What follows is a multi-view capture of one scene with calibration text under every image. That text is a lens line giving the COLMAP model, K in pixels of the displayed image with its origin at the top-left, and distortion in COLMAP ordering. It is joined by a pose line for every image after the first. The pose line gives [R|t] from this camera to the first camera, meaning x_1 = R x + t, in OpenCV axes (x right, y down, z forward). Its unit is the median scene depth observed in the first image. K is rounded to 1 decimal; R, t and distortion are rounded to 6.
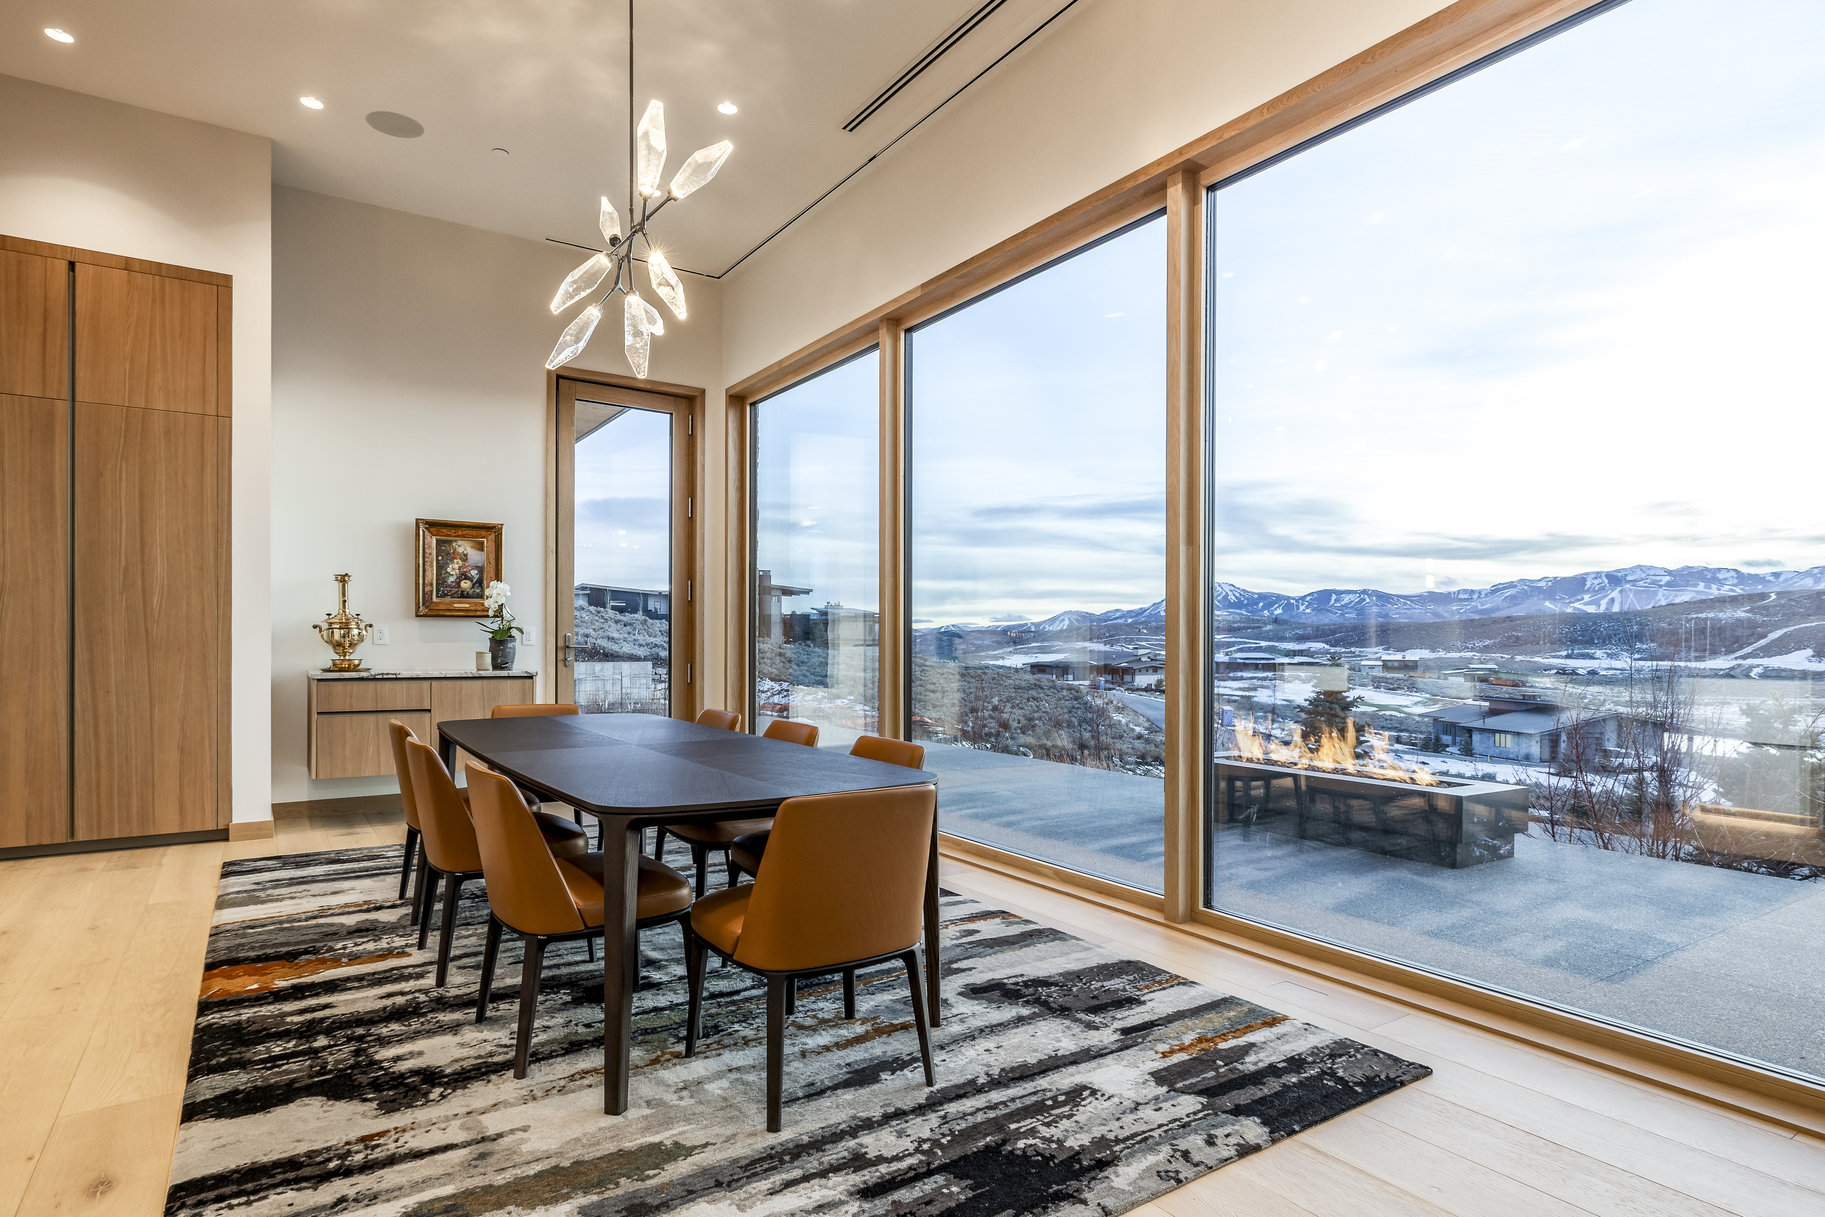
lens RADIAL K [[954.1, 0, 934.5], [0, 954.1, 640.6], [0, 0, 1]] dist [-0.015953, -0.000044]
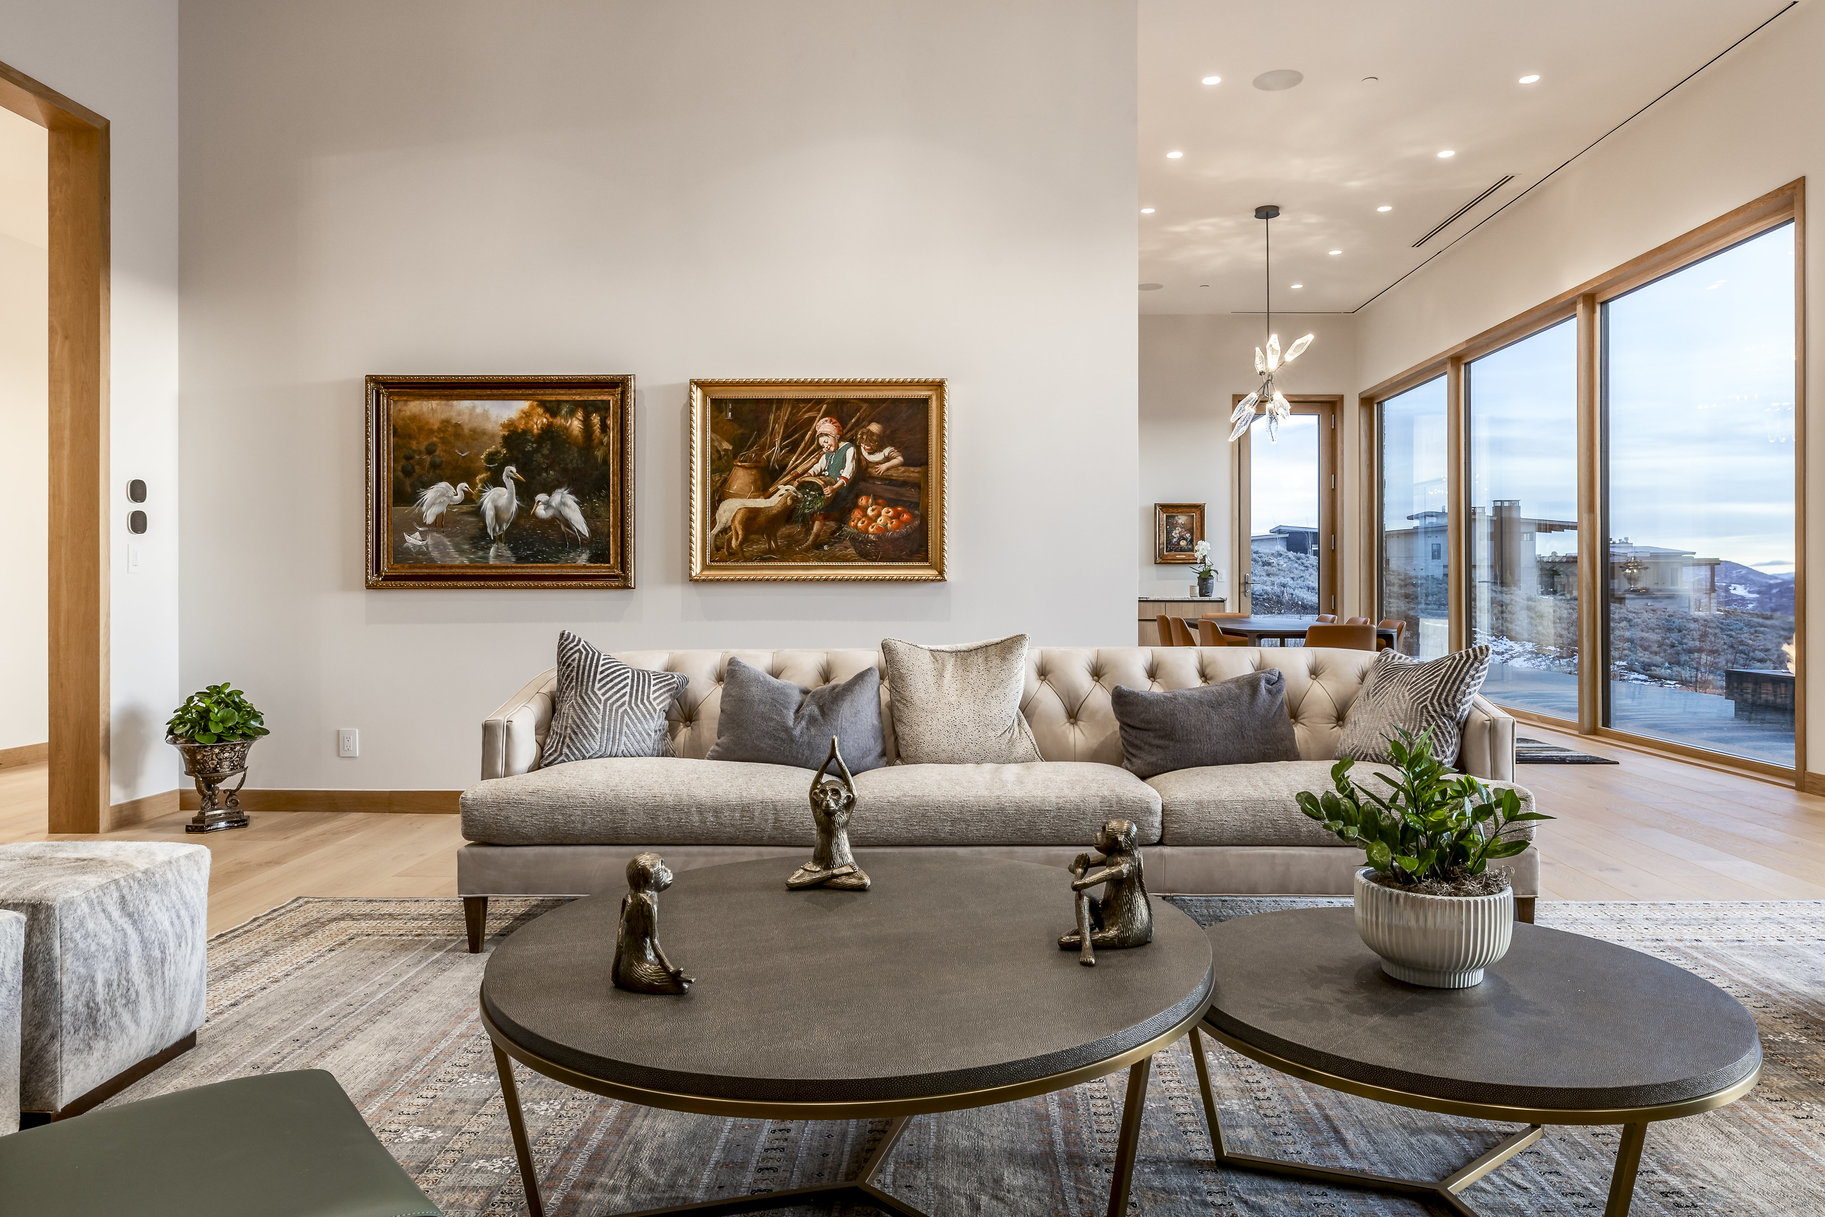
lens RADIAL K [[1174.4, 0, 921.0], [0, 1174.4, 597.2], [0, 0, 1]] dist [0.021516, 0.001055]
pose [[0.794146, -0.000096, -0.607727, 0.525650], [0.002070, 0.999995, 0.002547, 0.037386], [0.607724, -0.003280, 0.794142, -1.233523]]
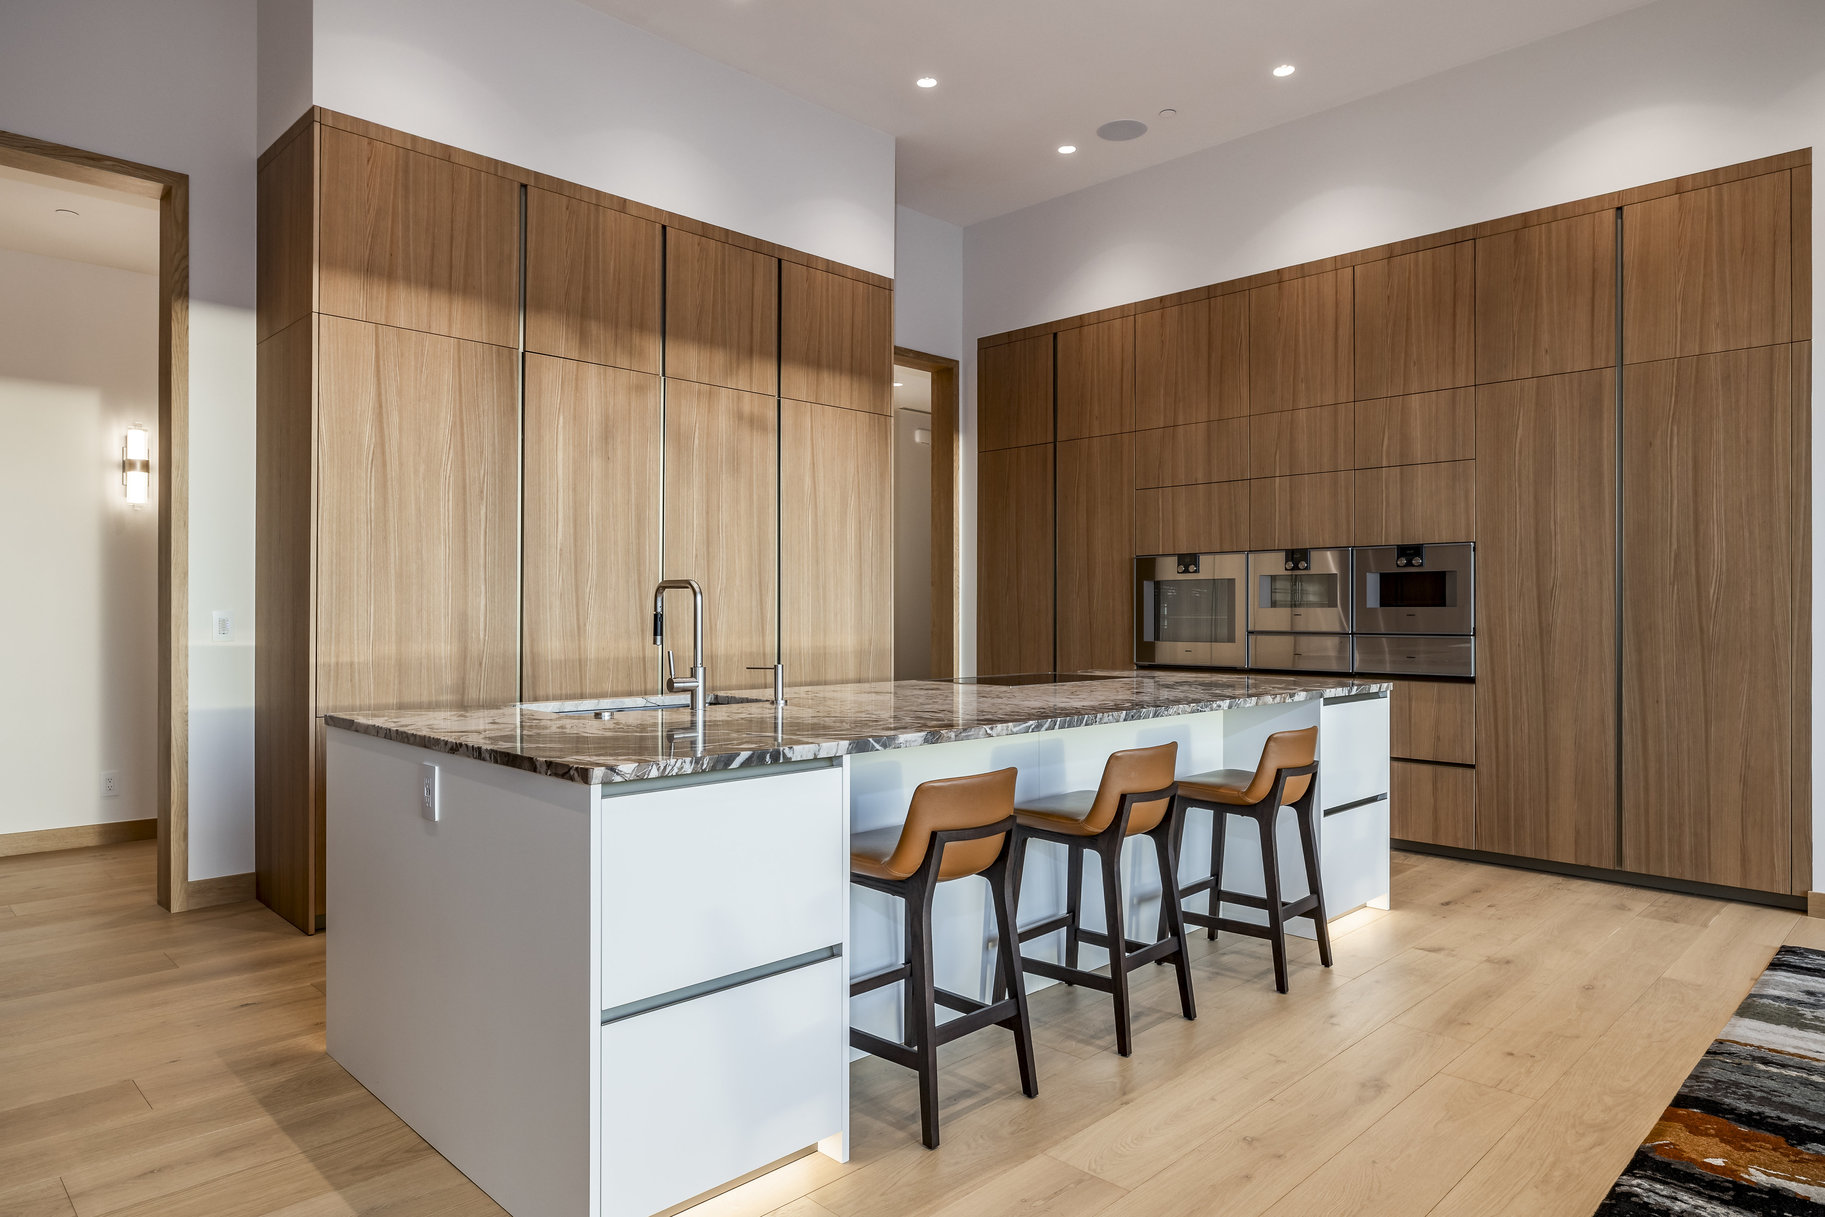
lens RADIAL K [[1102.1, 0, 908.6], [0, 1102.1, 609.0], [0, 0, 1]] dist [0.000798, -0.003121]
pose [[0.165194, -0.008209, -0.986227, -0.015701], [-0.005009, 0.999945, -0.009162, -0.015315], [0.986248, 0.006454, 0.165143, 0.174369]]
